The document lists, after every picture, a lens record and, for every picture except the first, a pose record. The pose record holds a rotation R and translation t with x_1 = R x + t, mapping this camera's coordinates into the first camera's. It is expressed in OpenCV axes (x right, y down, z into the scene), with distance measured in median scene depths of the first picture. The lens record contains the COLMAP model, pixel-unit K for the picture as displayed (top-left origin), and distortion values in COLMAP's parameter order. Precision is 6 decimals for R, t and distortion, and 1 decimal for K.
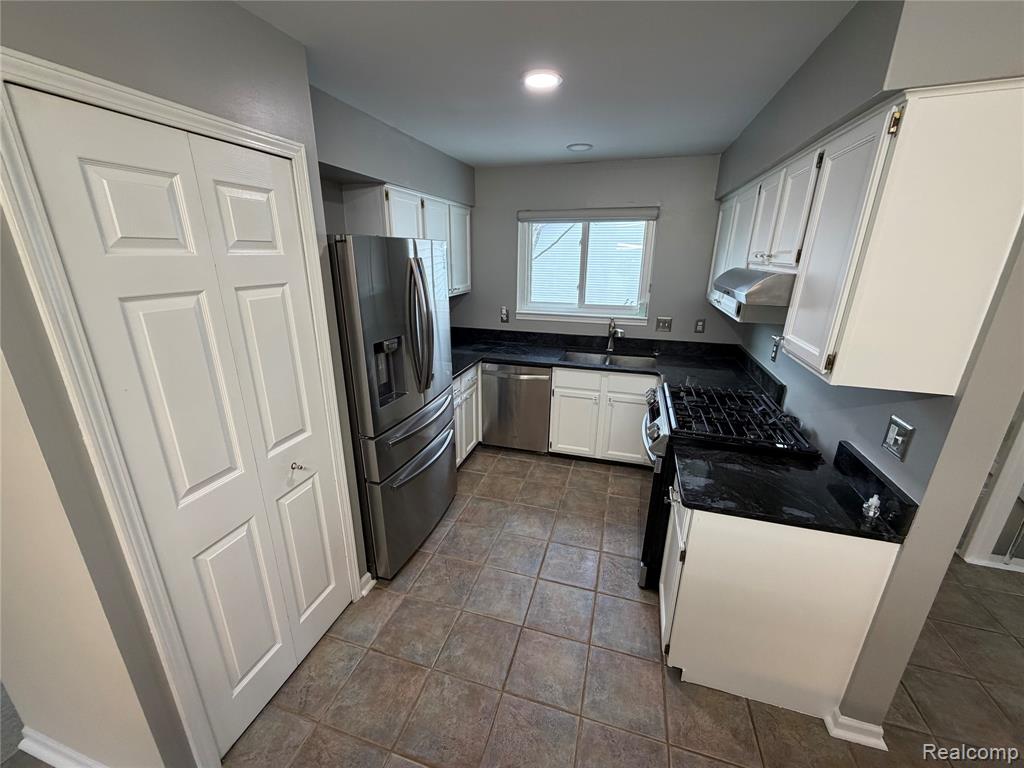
lens RADIAL K [[406.3, 0, 508.6], [0, 406.3, 384.2], [0, 0, 1]] dist [-0.000690, 0.000205]
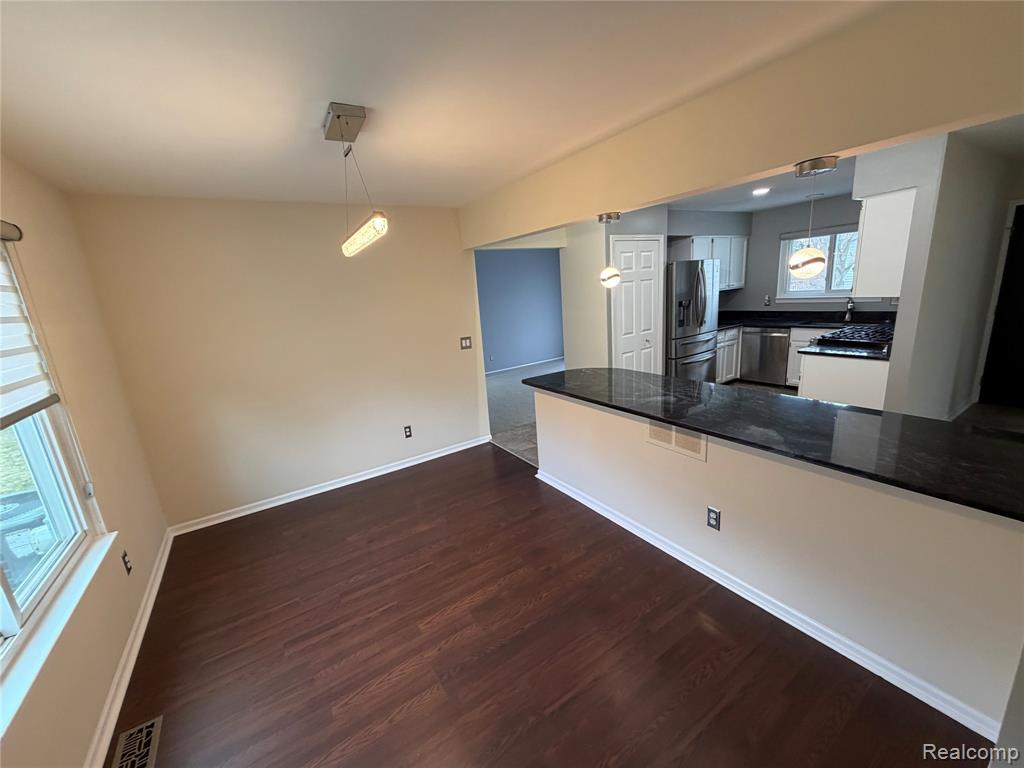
lens RADIAL K [[406.3, 0, 508.8], [0, 406.3, 386.2], [0, 0, 1]] dist [-0.000690, 0.000205]
pose [[0.757464, 0.086574, -0.647111, 0.415935], [-0.118541, 0.992932, -0.005915, 0.421922], [0.642025, 0.081190, 0.762372, -1.189160]]
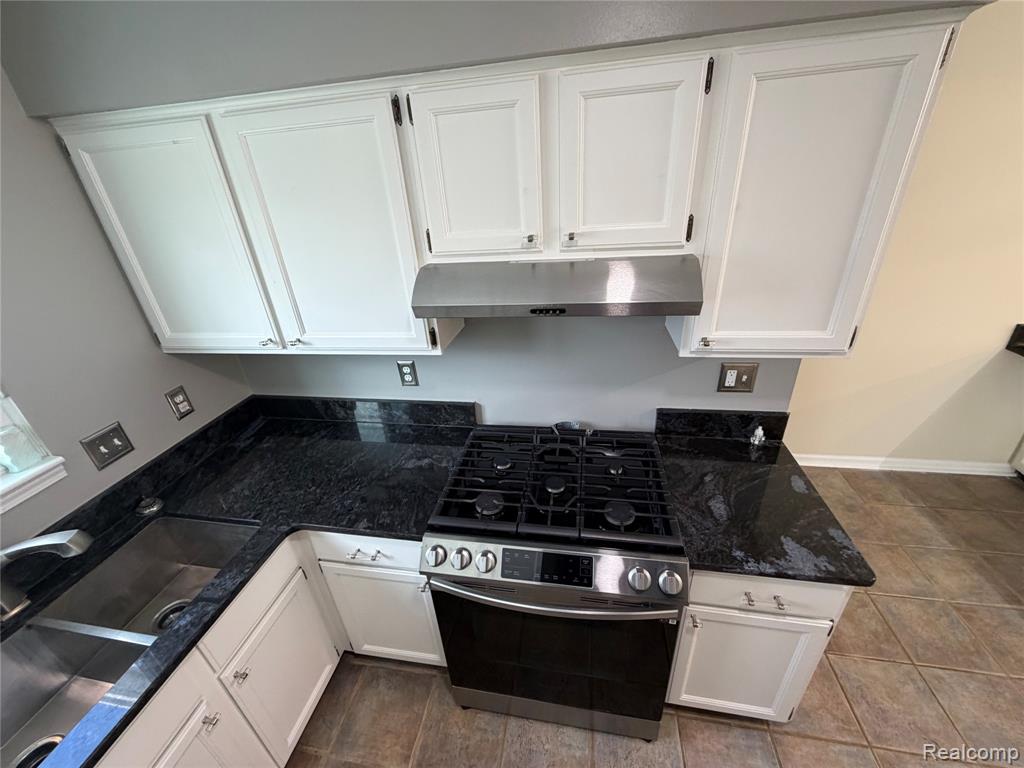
lens RADIAL K [[406.3, 0, 511.6], [0, 406.3, 387.3], [0, 0, 1]] dist [-0.000690, 0.000205]
pose [[-0.117674, -0.451269, 0.884596, 0.012153], [0.364233, 0.809090, 0.461203, -0.321854], [-0.923844, 0.376470, 0.069158, 0.810350]]
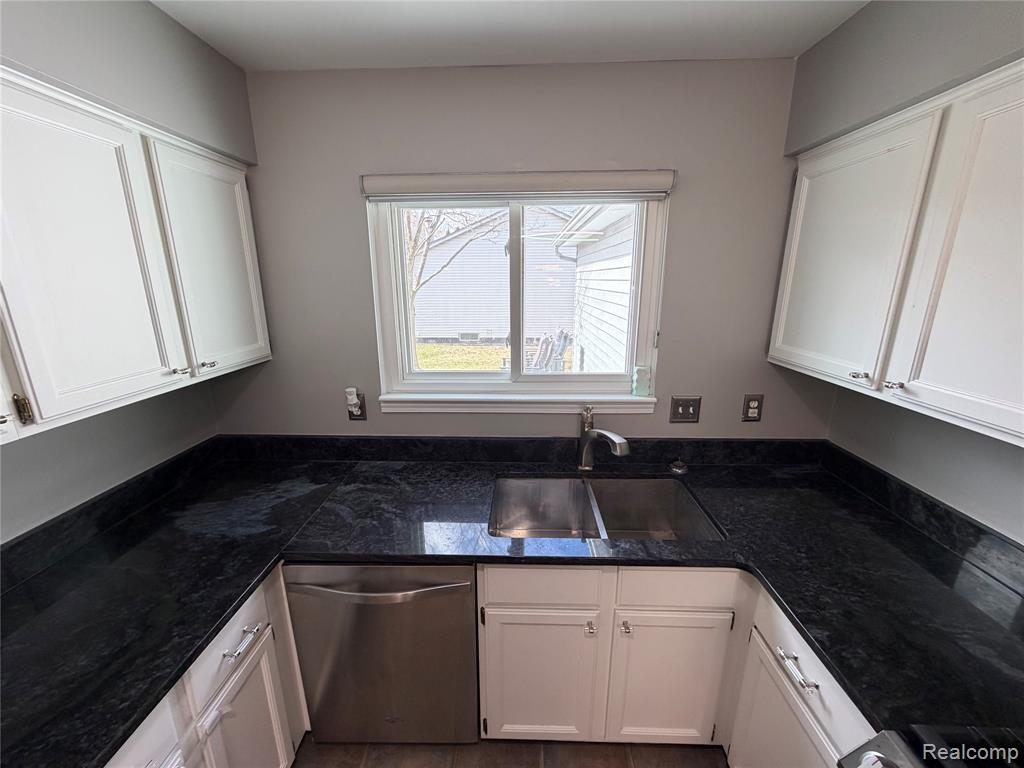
lens RADIAL K [[406.3, 0, 508.2], [0, 406.3, 387.3], [0, 0, 1]] dist [-0.000690, 0.000205]
pose [[0.967242, -0.077036, 0.241884, 0.072392], [0.089869, 0.995048, -0.042463, -0.238378], [-0.237415, 0.062810, 0.969376, 0.782347]]
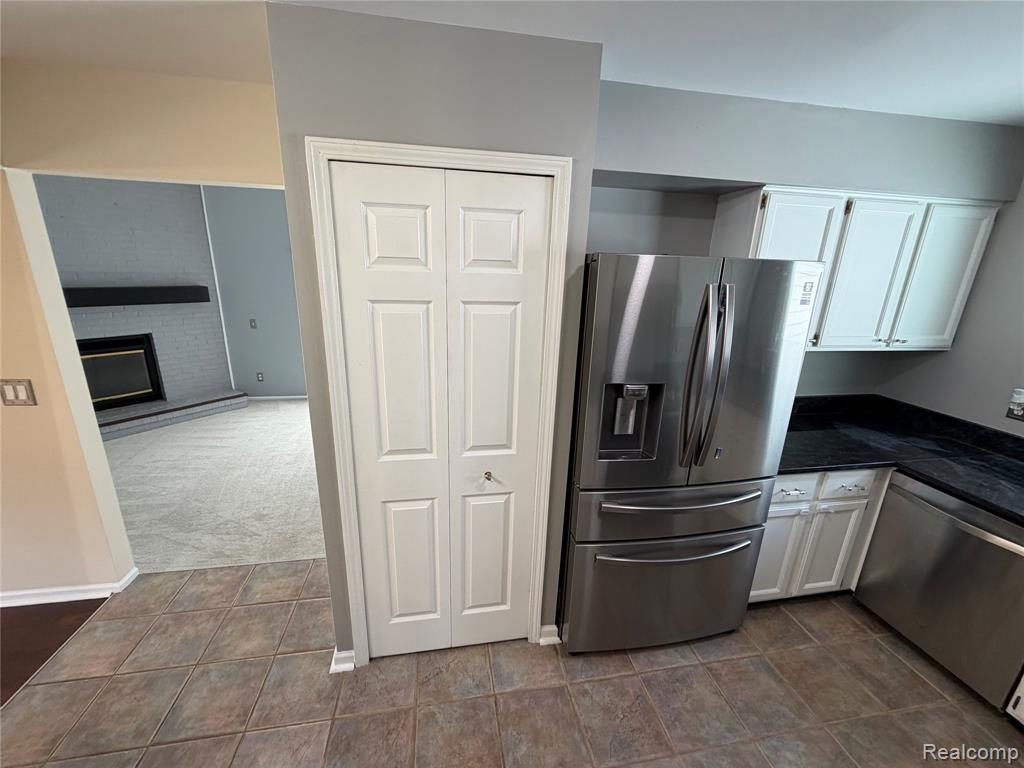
lens RADIAL K [[406.3, 0, 508.4], [0, 406.3, 384.4], [0, 0, 1]] dist [-0.000690, 0.000205]
pose [[0.448232, 0.251938, -0.857680, 0.203328], [-0.300139, 0.946180, 0.121078, -0.098639], [0.842024, 0.203153, 0.499724, 0.301210]]
